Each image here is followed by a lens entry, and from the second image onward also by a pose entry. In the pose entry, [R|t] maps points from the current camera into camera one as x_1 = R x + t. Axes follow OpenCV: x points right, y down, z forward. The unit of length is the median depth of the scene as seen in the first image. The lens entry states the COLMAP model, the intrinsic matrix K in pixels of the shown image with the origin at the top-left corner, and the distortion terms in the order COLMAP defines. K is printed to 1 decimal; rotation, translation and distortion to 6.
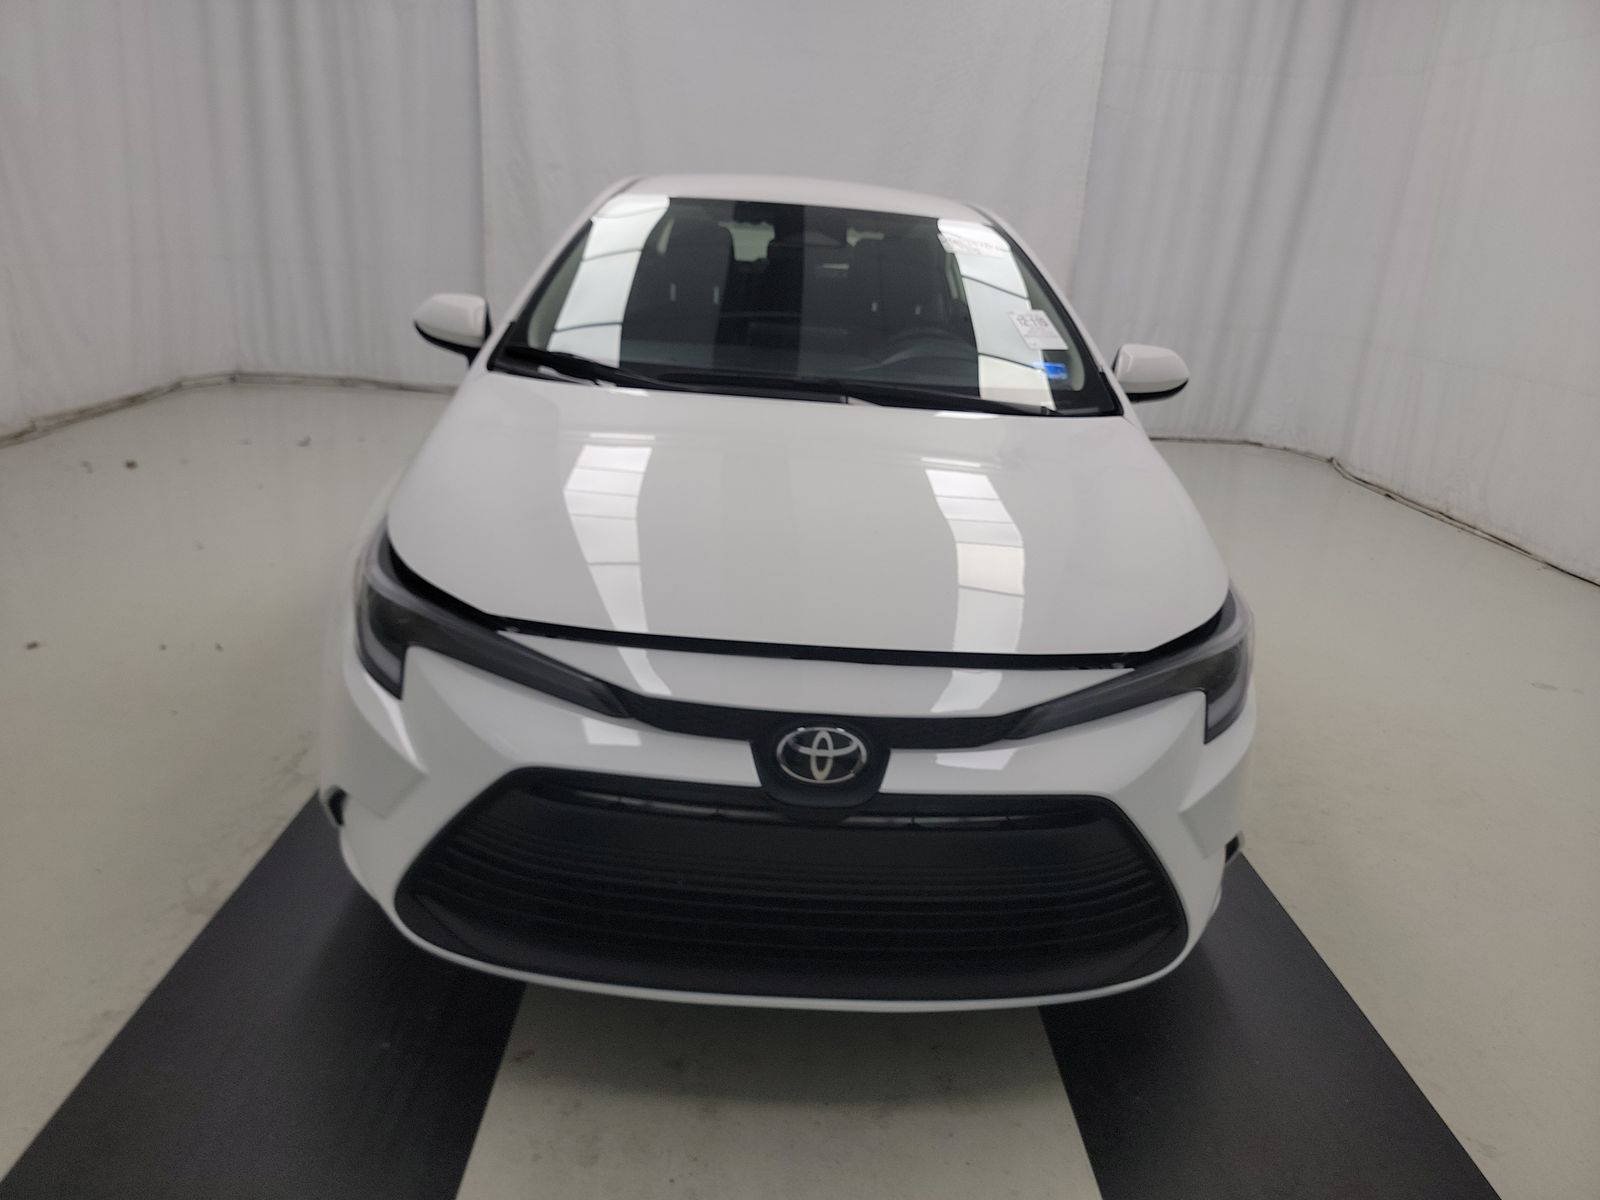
lens RADIAL K [[1113.6, 0, 794.3], [0, 1113.6, 596.6], [0, 0, 1]] dist [0.027158, 0.000888]
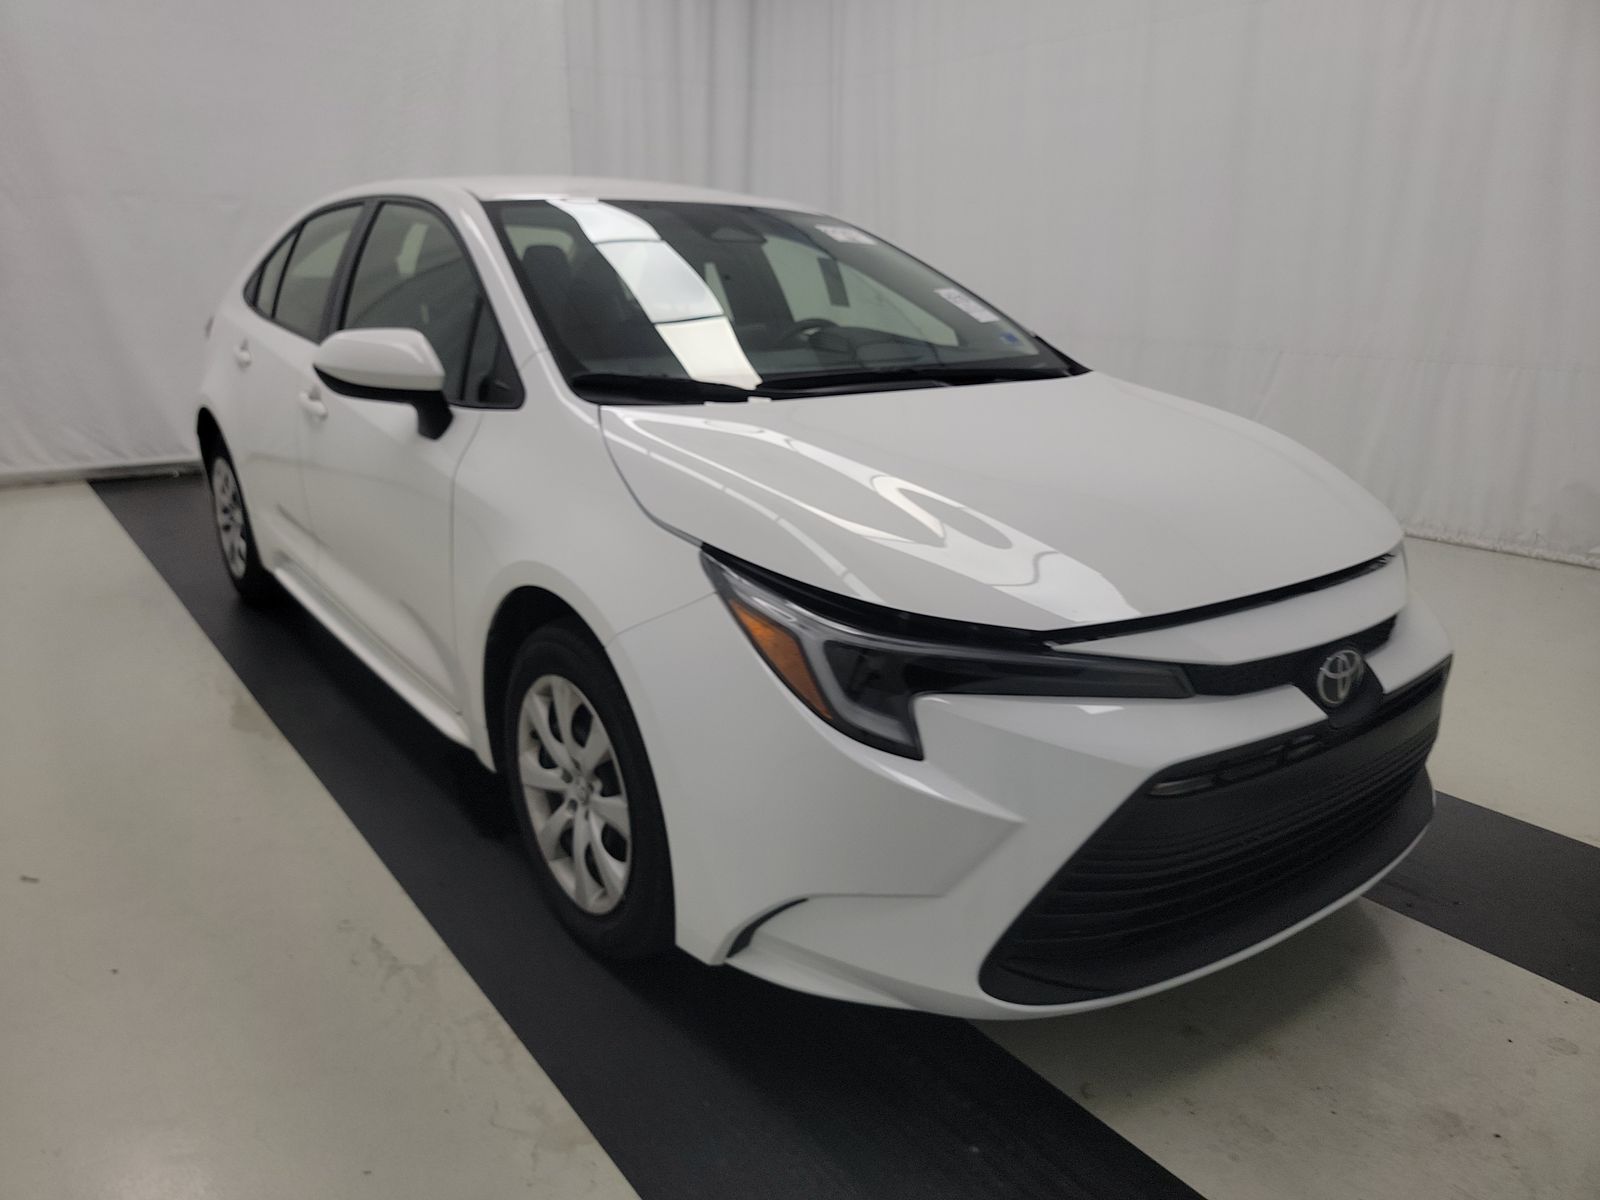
lens RADIAL K [[1113.6, 0, 837.1], [0, 1113.6, 553.5], [0, 0, 1]] dist [0.027158, 0.000888]
pose [[0.819950, -0.203713, 0.534961, -0.841161], [0.222989, 0.974382, 0.029262, -0.106014], [-0.527217, 0.095297, 0.844370, 0.277055]]
